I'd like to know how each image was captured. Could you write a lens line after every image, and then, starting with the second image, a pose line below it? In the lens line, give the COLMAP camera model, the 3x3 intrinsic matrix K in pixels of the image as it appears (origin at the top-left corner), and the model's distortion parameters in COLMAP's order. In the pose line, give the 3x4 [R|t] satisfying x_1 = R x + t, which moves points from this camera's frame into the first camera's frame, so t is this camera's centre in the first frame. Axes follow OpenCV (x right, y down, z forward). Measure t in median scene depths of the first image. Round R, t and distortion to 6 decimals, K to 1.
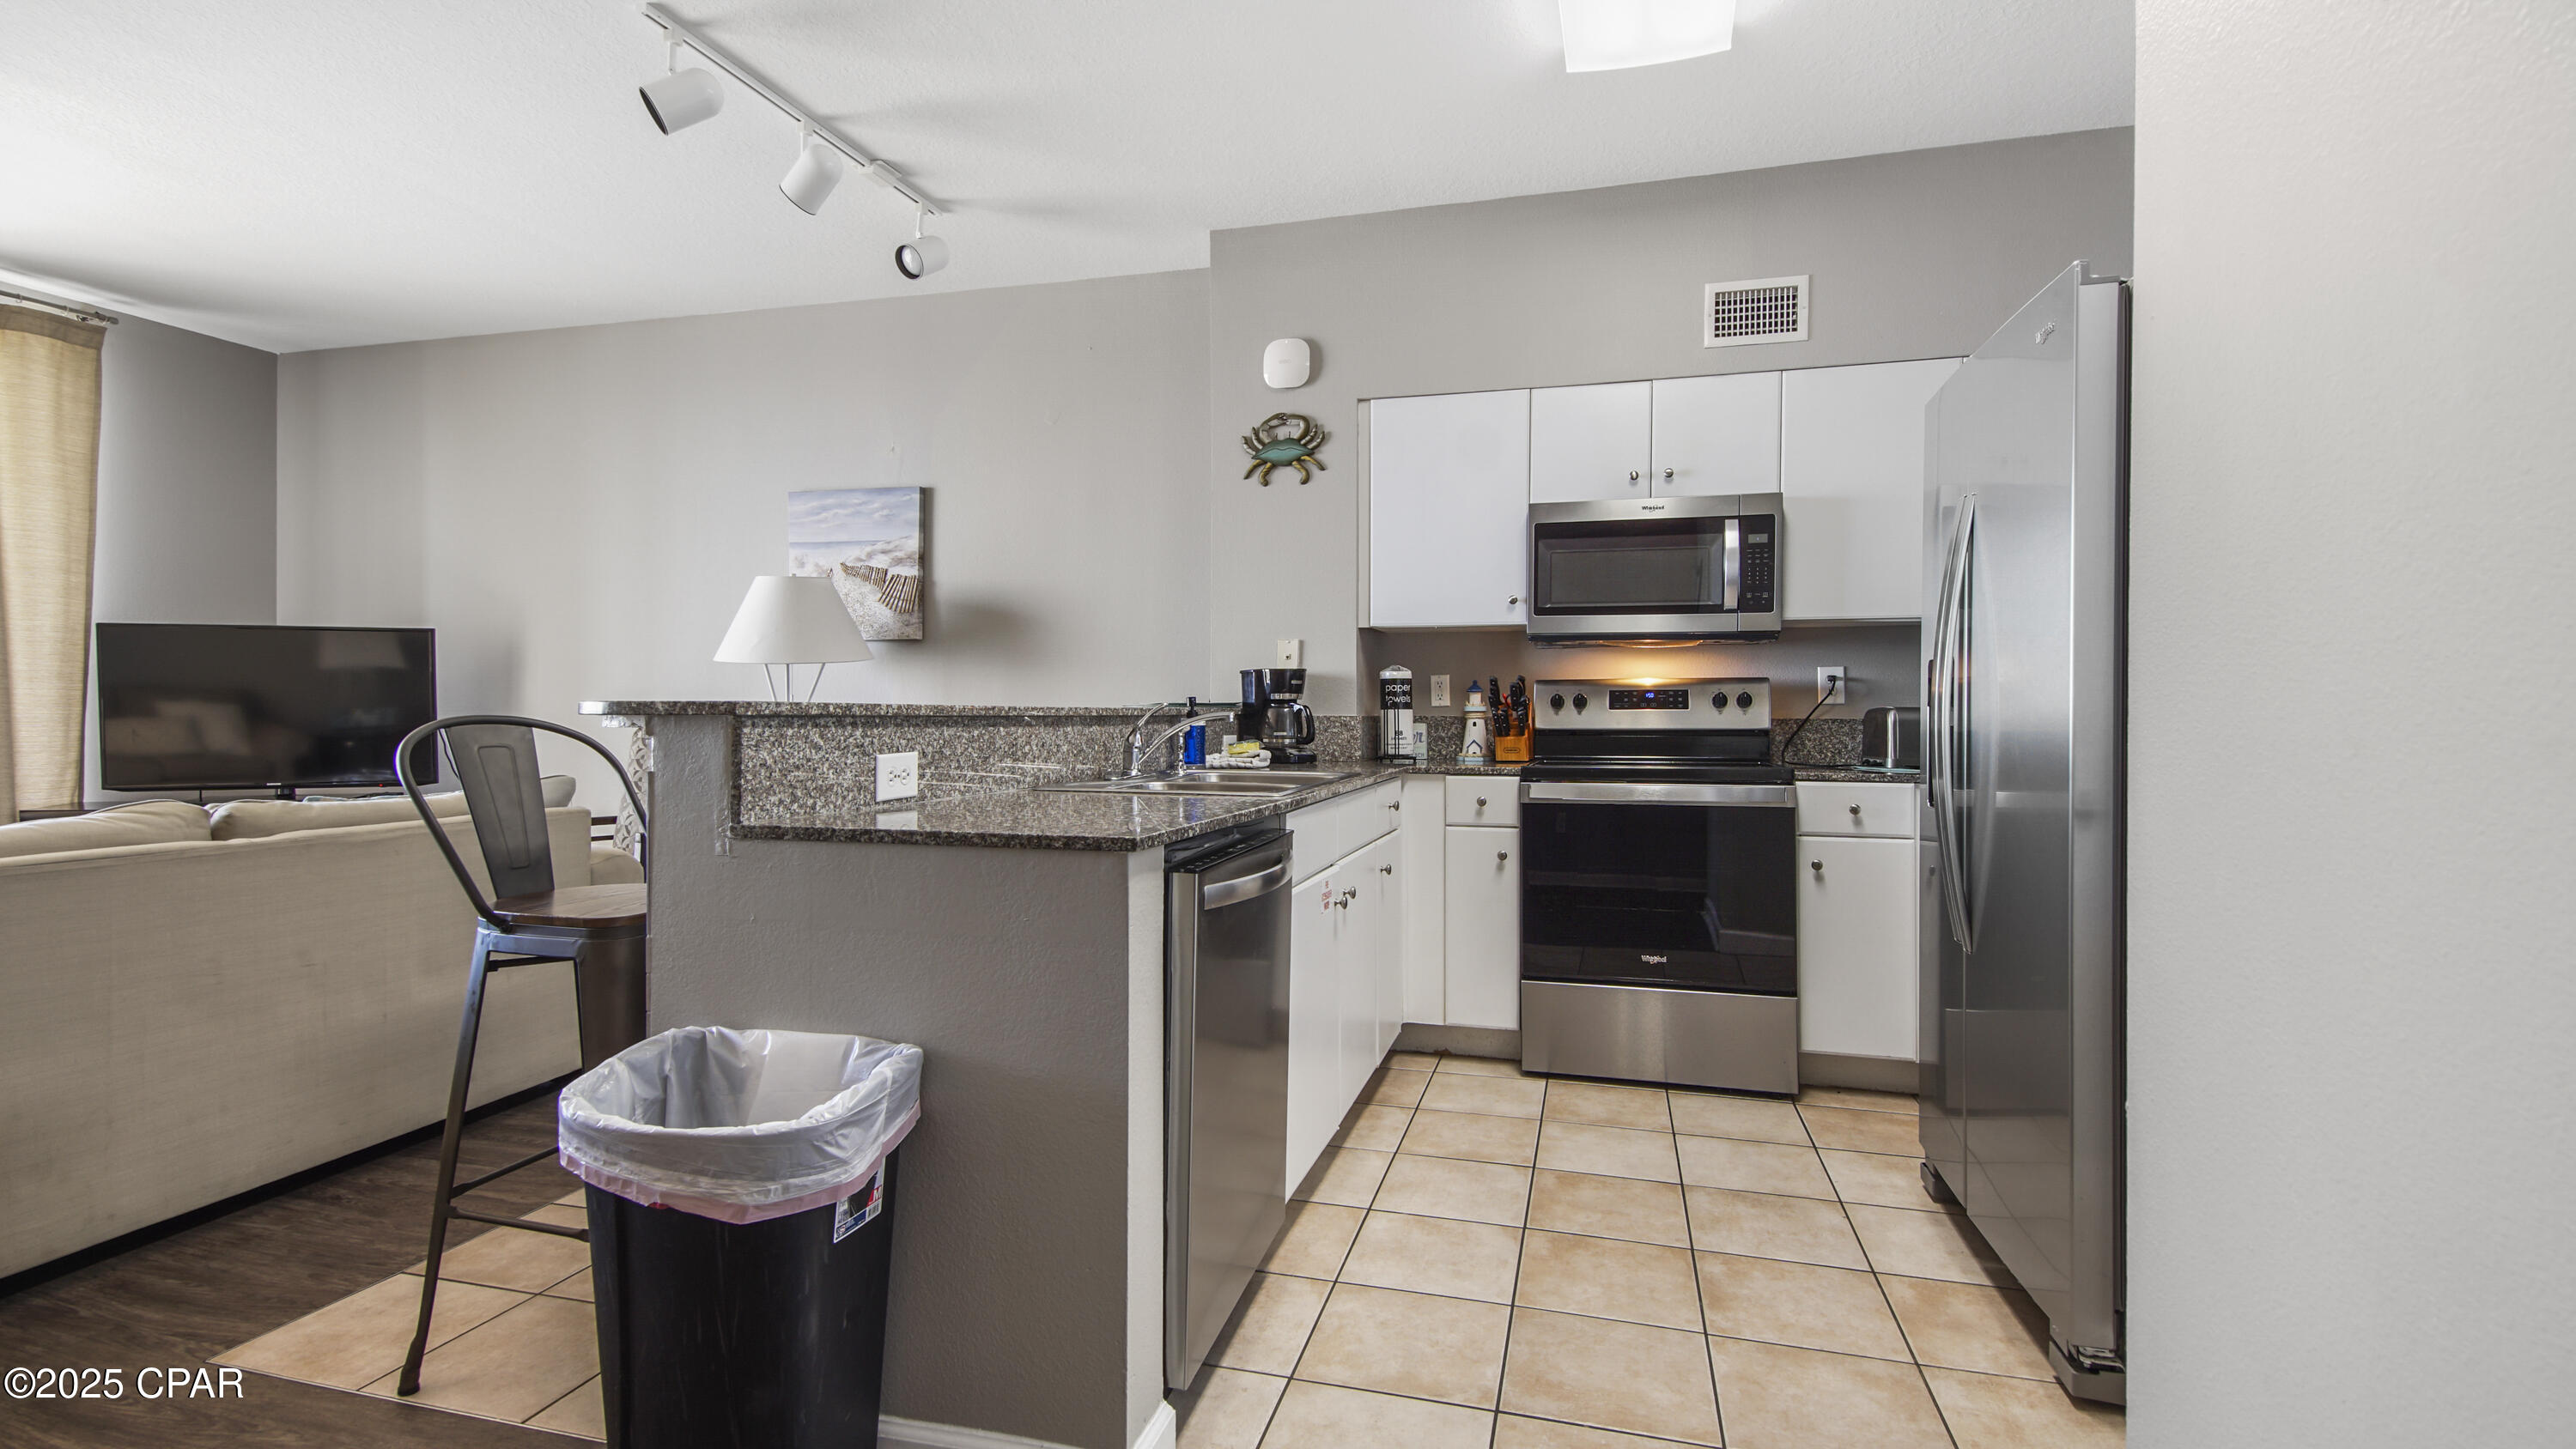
lens RADIAL K [[1177.1, 0, 1266.3], [0, 1177.1, 727.2], [0, 0, 1]] dist [0.047087, -0.029388]
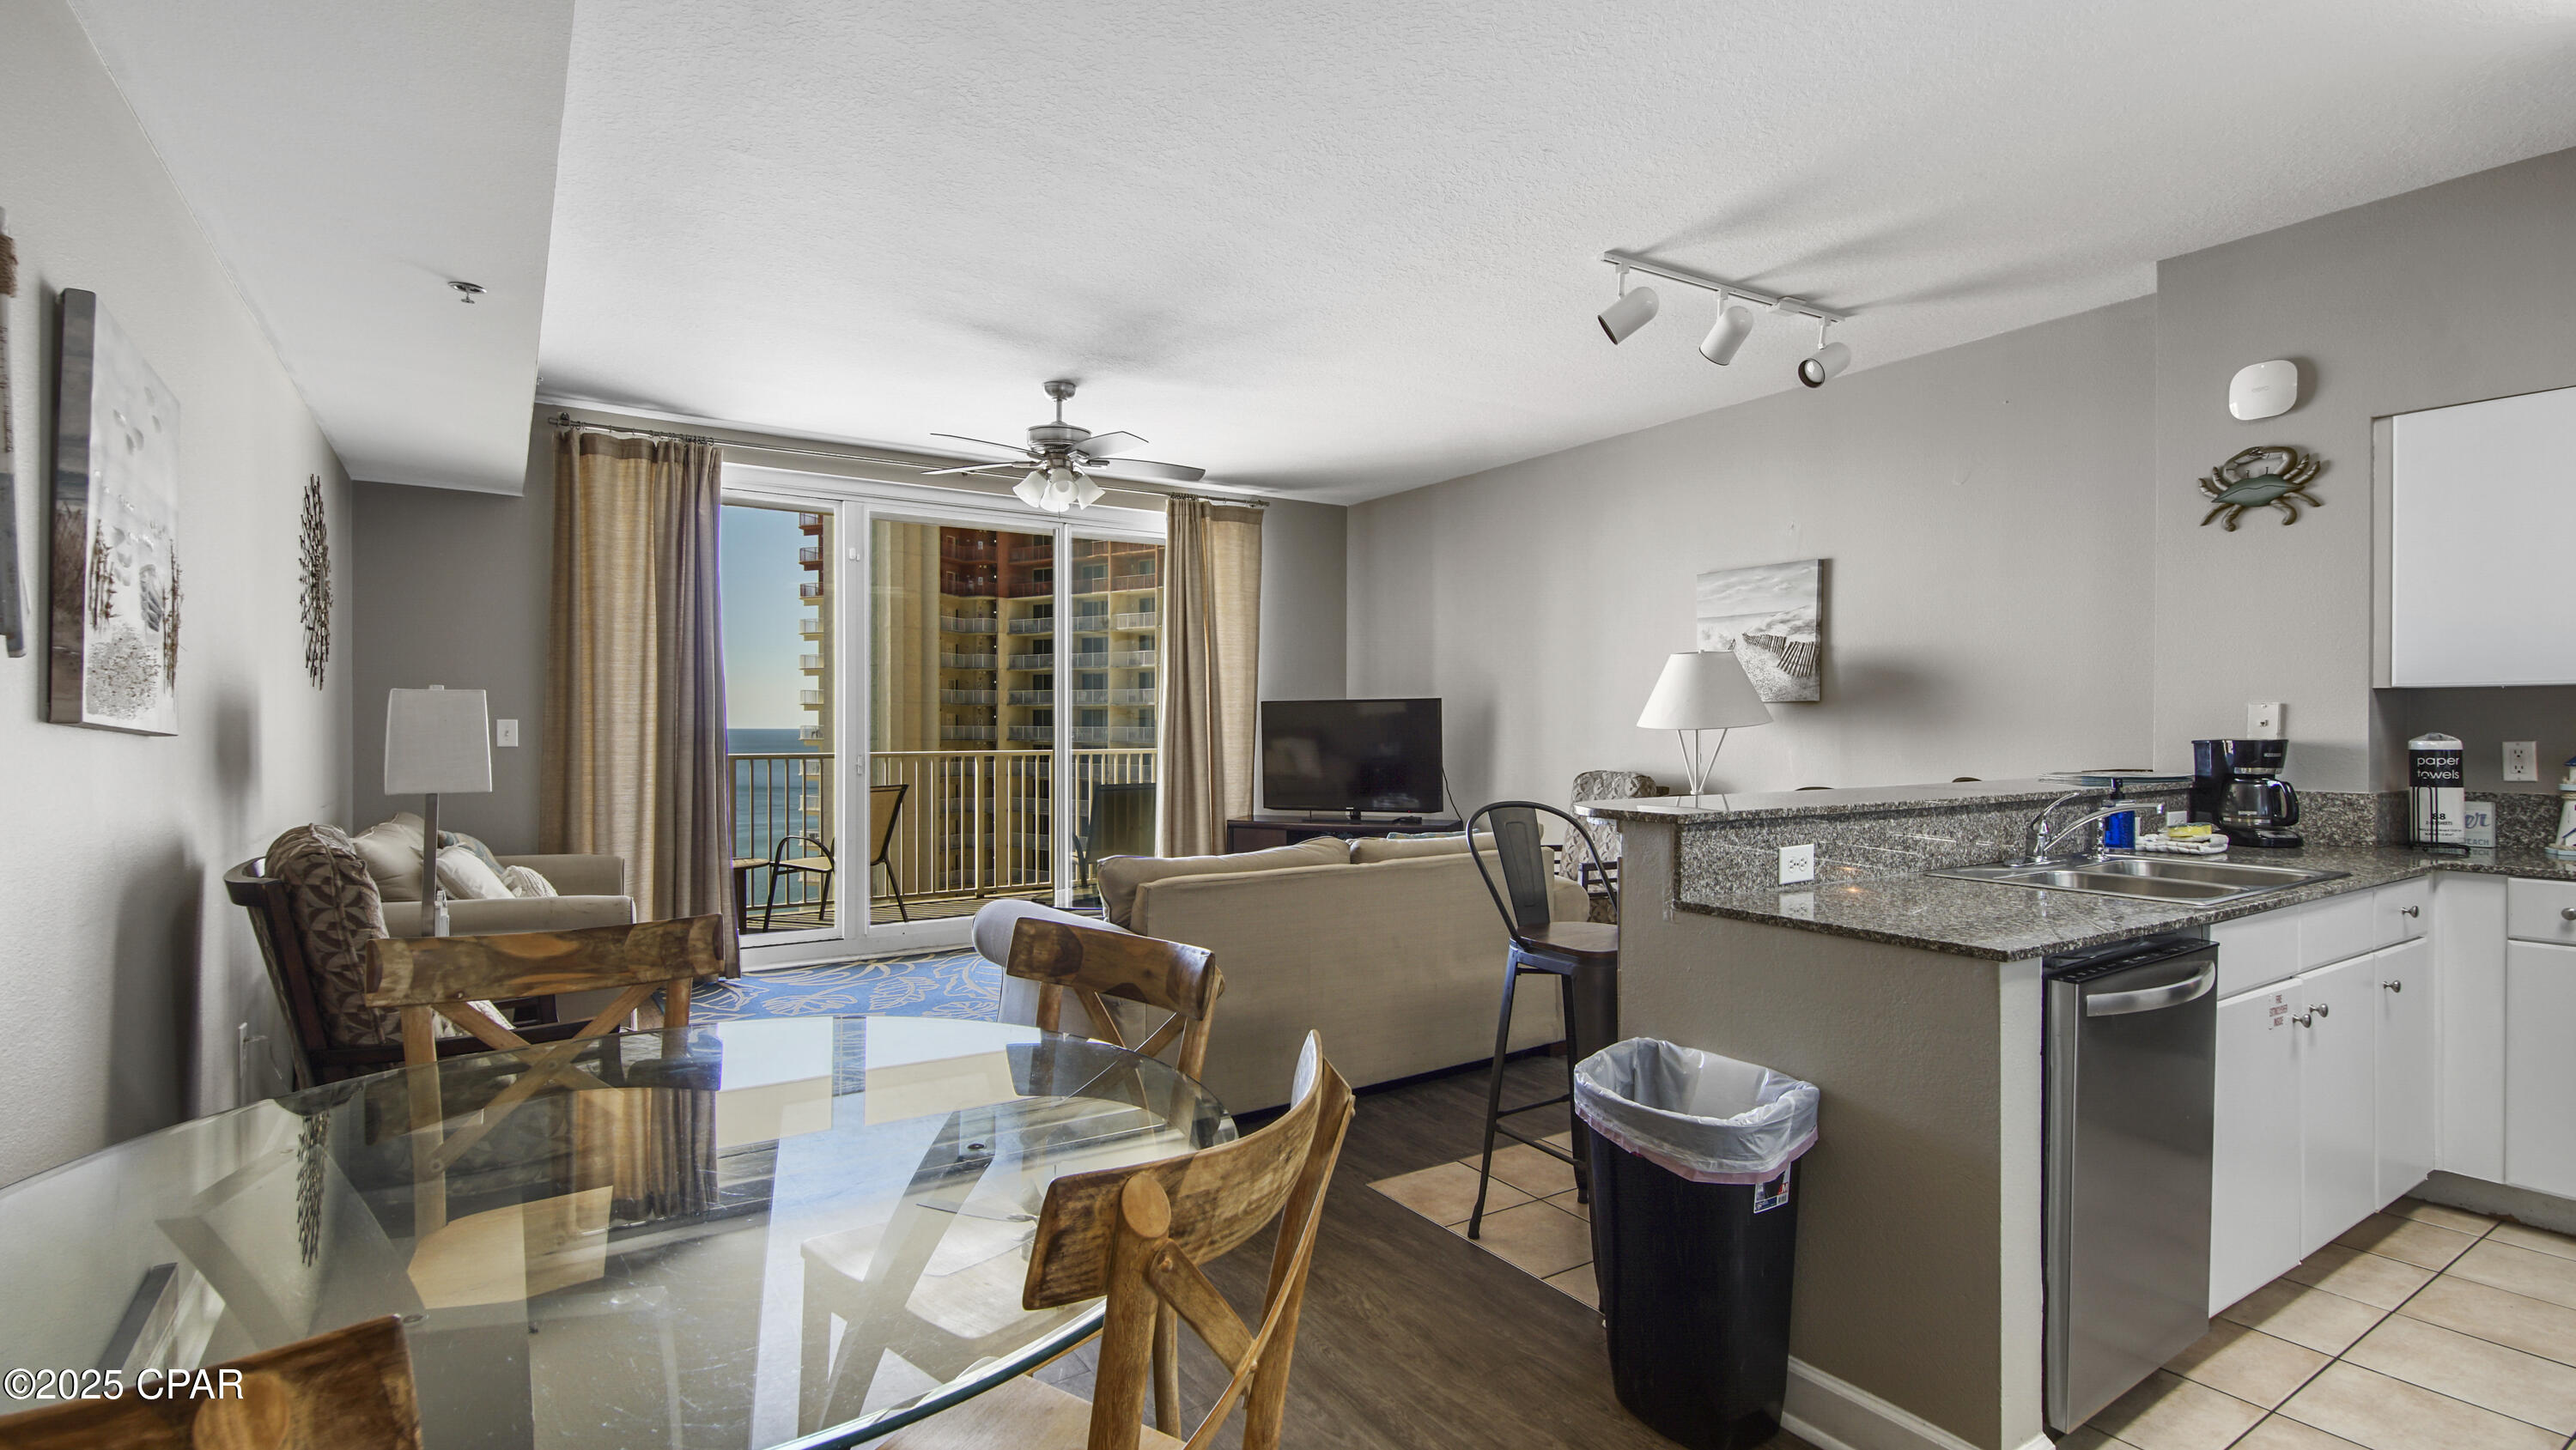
lens RADIAL K [[1177.2, 0, 1266.3], [0, 1177.2, 727.7], [0, 0, 1]] dist [0.047087, -0.029388]
pose [[0.751936, 0.001770, -0.659234, 0.065336], [-0.005316, 0.999980, -0.003379, -0.066118], [0.659215, 0.006045, 0.751931, -0.219156]]
